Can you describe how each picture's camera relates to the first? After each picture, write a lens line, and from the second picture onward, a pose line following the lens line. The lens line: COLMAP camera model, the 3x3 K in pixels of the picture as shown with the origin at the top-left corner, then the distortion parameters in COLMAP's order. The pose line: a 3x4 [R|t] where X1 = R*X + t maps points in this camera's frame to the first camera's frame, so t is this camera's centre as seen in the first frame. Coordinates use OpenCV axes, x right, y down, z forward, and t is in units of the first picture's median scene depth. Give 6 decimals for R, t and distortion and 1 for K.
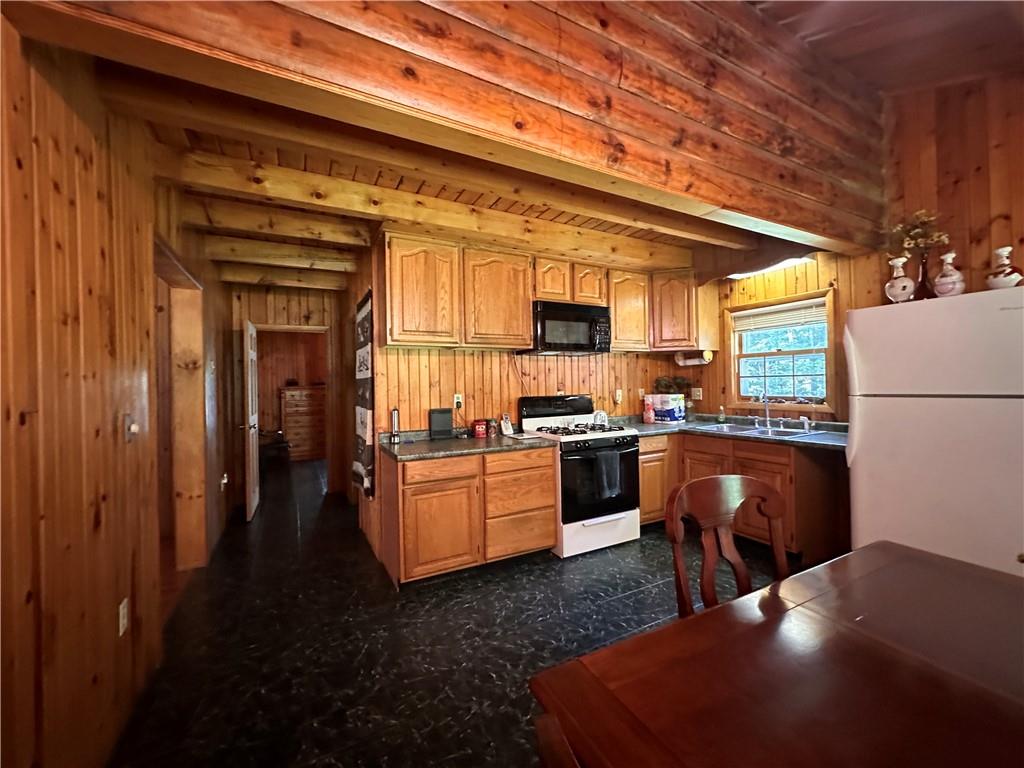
lens RADIAL K [[414.4, 0, 511.8], [0, 414.4, 381.9], [0, 0, 1]] dist [-0.002600, 0.000257]
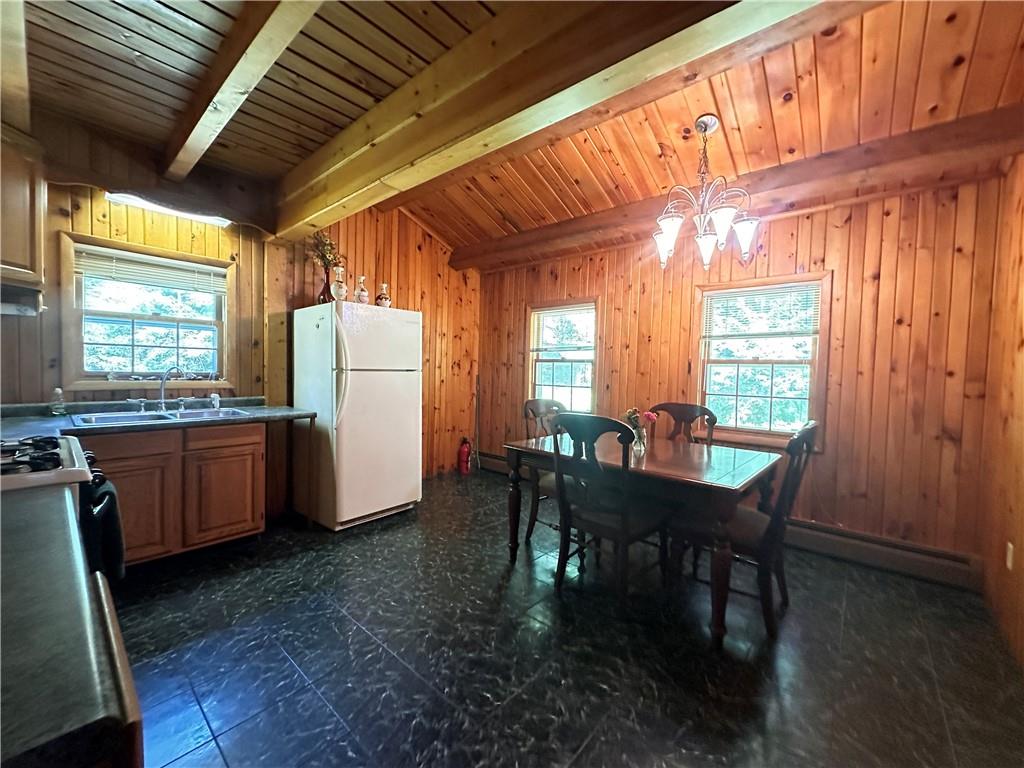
lens RADIAL K [[414.4, 0, 511.8], [0, 414.4, 381.9], [0, 0, 1]] dist [-0.002600, 0.000257]
pose [[-0.362067, -0.020668, 0.931923, -0.366773], [-0.024919, 0.999611, 0.012488, 0.028206], [-0.931819, -0.018701, -0.362442, 0.686332]]
